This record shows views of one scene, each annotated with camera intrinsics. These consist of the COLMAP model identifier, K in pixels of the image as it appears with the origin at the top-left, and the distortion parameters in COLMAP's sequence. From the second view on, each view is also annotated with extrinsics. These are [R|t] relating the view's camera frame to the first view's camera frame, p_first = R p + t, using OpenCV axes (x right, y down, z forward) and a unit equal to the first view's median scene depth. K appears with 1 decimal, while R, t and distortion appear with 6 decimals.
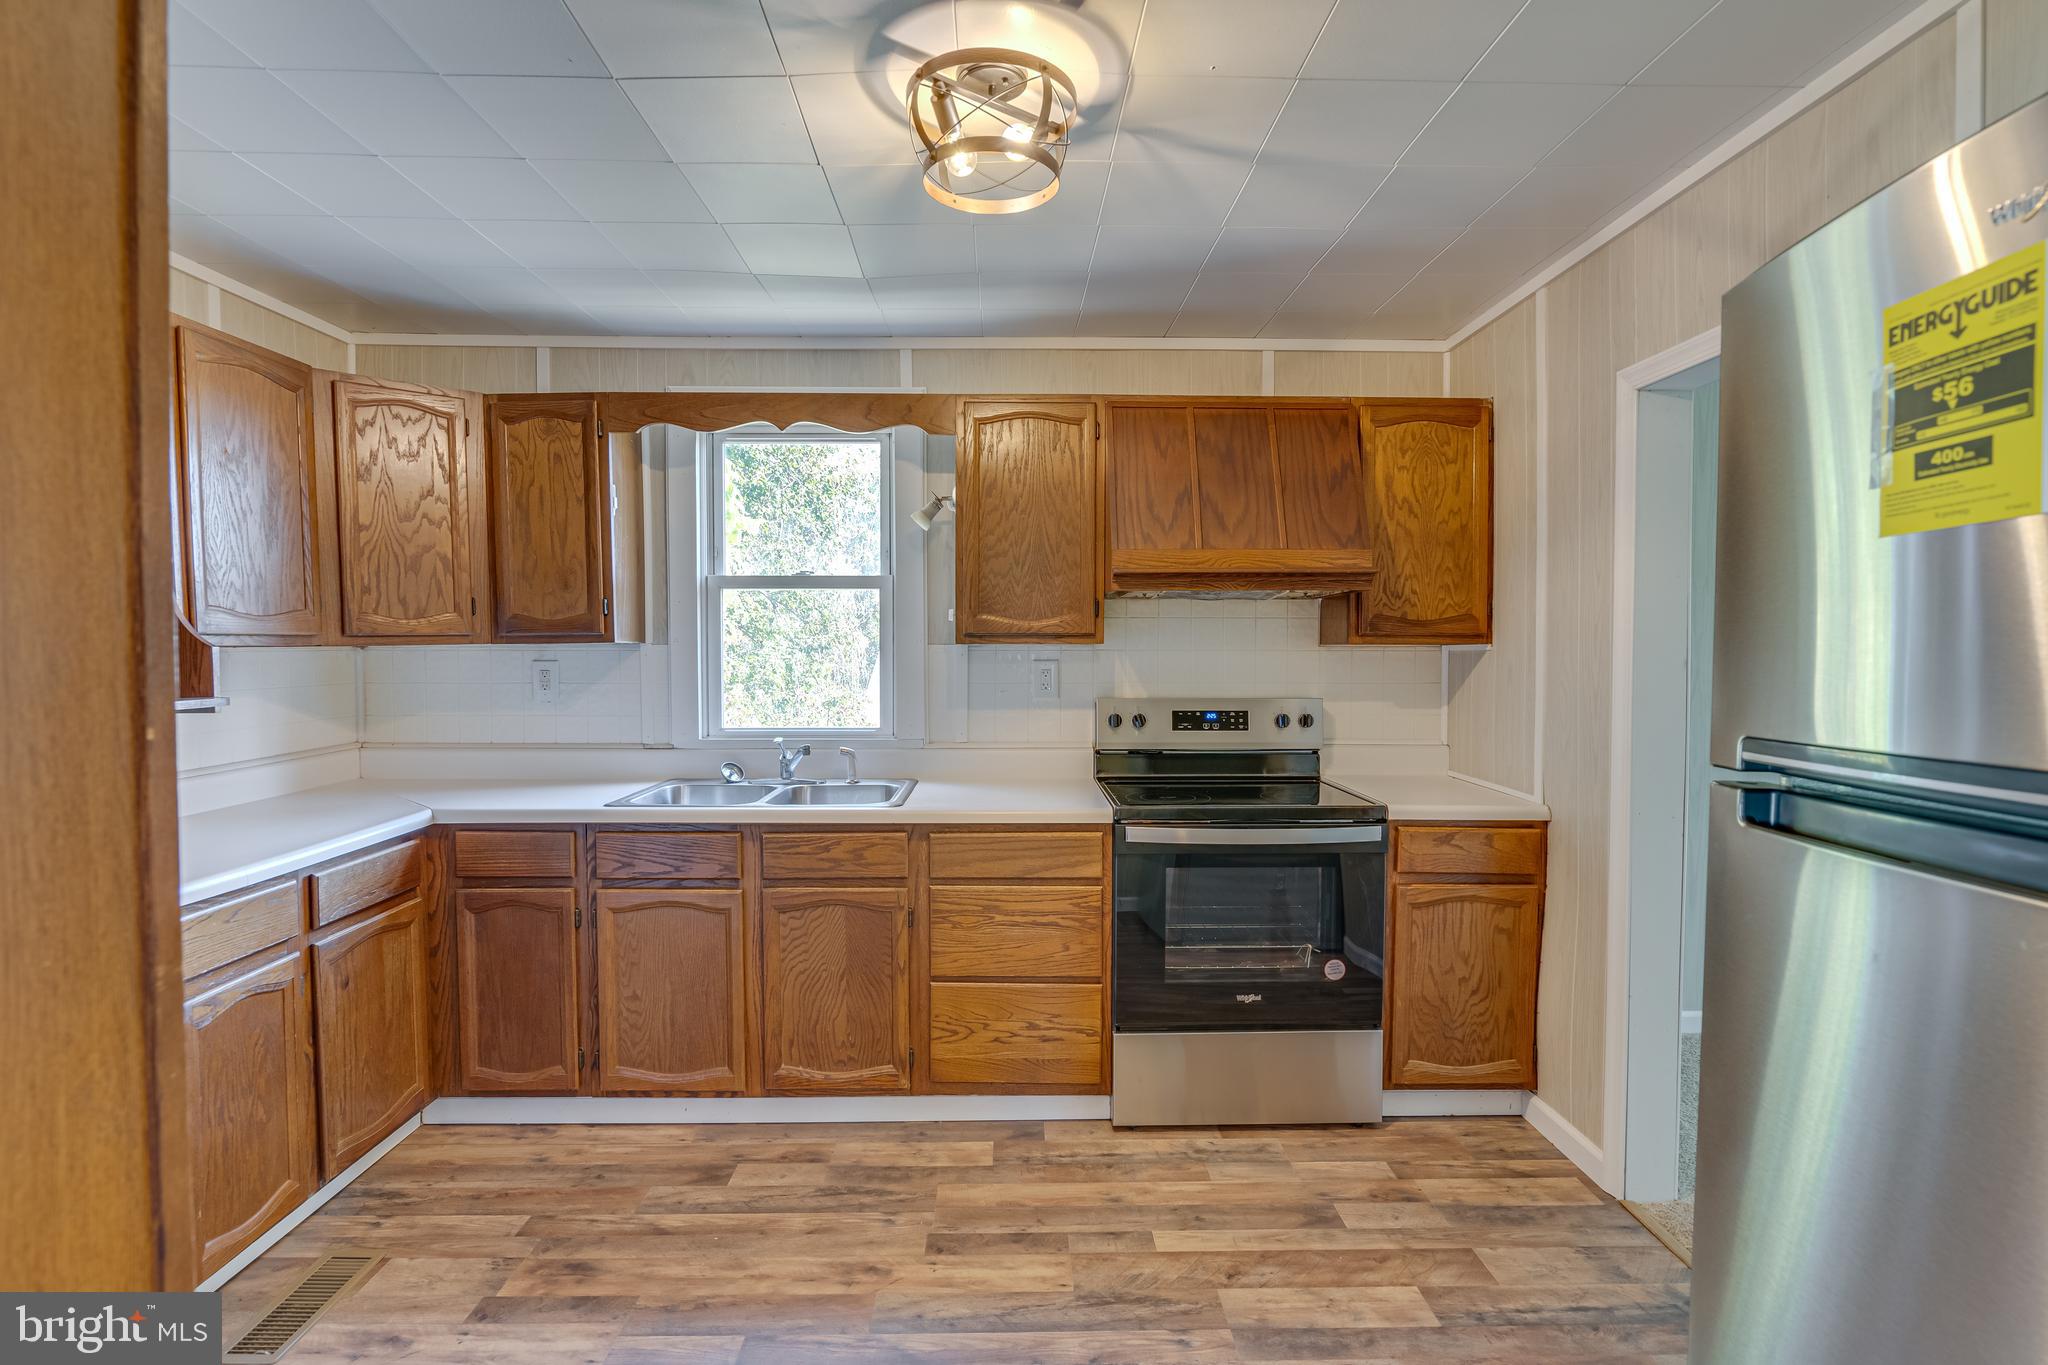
lens RADIAL K [[951.0, 0, 1034.4], [0, 951.0, 682.8], [0, 0, 1]] dist [-0.020208, 0.001844]
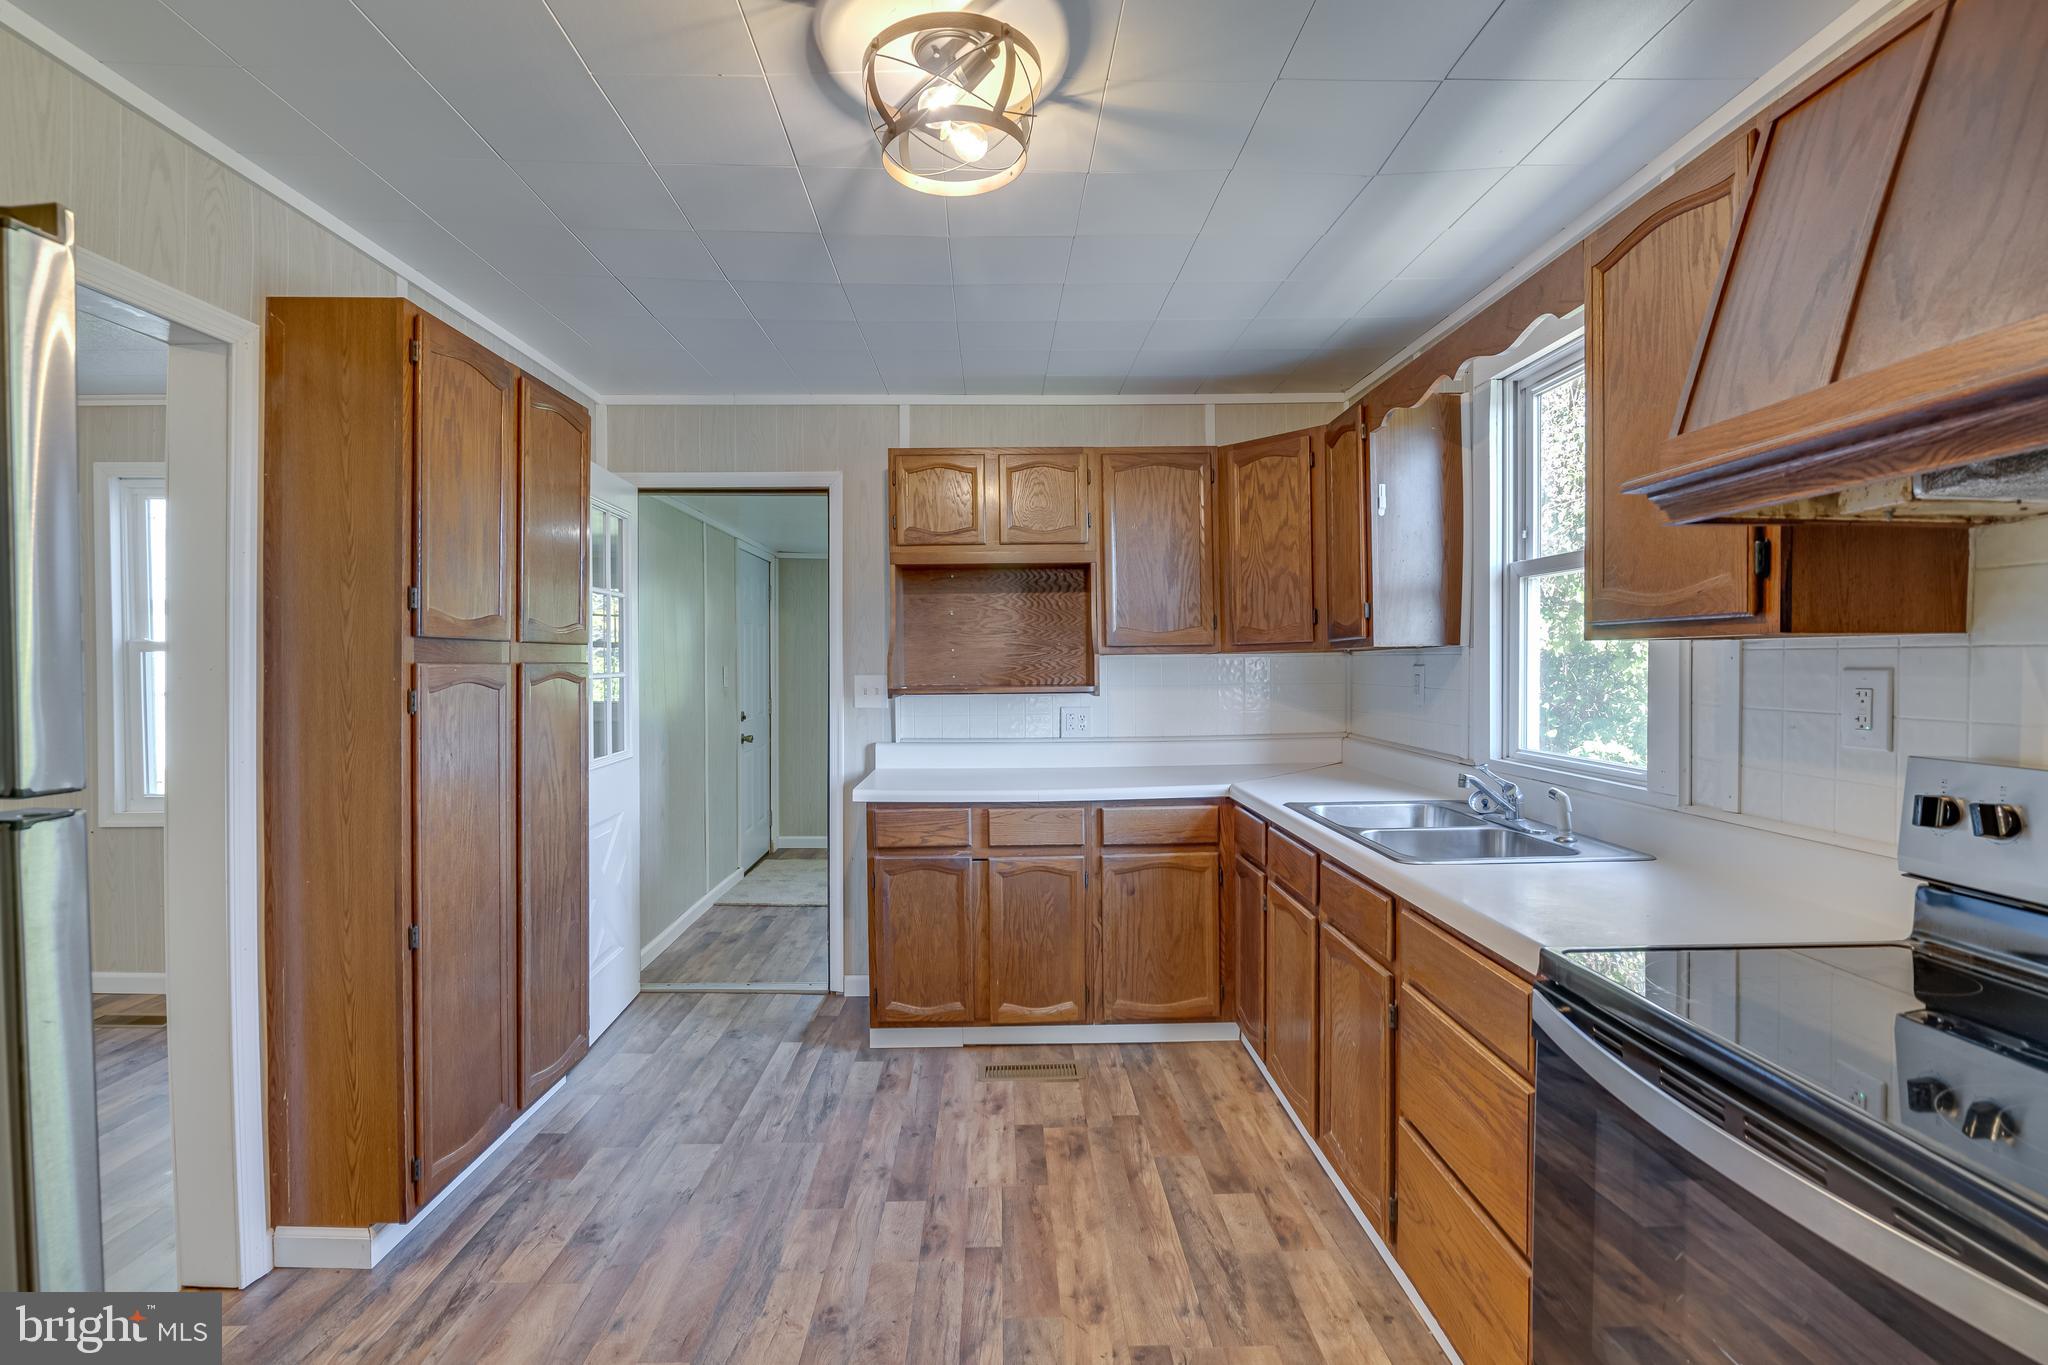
lens RADIAL K [[951.0, 0, 1011.6], [0, 951.0, 676.9], [0, 0, 1]] dist [-0.020208, 0.001844]
pose [[0.002363, 0.016090, -0.999868, 0.593922], [-0.029939, 0.999423, 0.016012, -0.017585], [0.999549, 0.029898, 0.002843, 0.696151]]
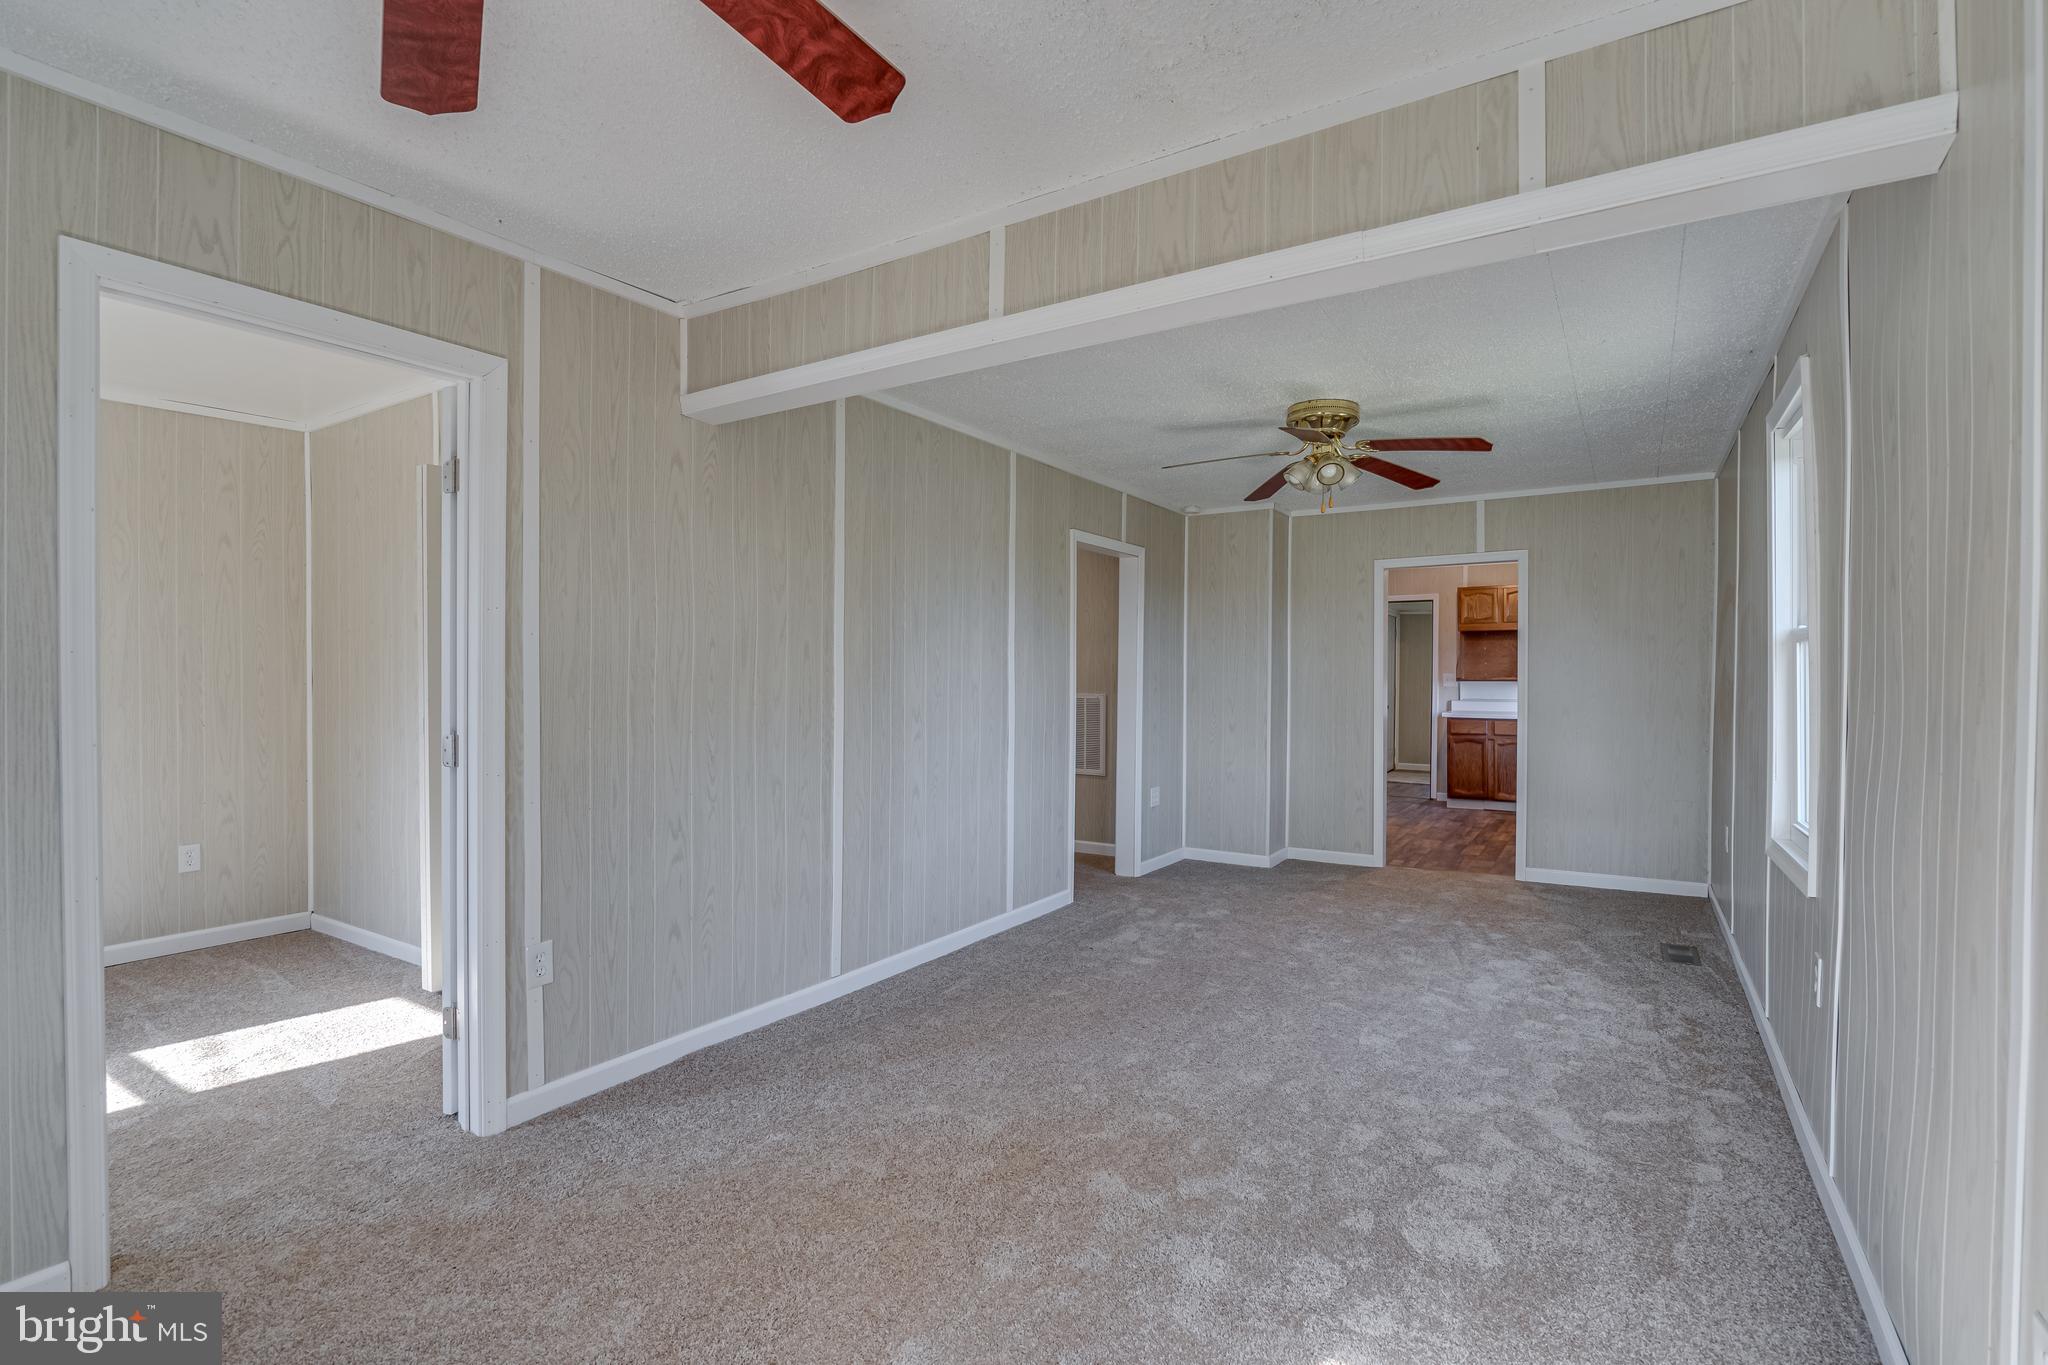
lens RADIAL K [[951.0, 0, 1024.1], [0, 951.0, 680.3], [0, 0, 1]] dist [-0.020208, 0.001844]
pose [[-0.546072, 0.006245, -0.837715, 2.994088], [-0.029723, 0.999198, 0.026824, -0.013321], [0.837211, 0.039548, -0.545448, 1.086067]]
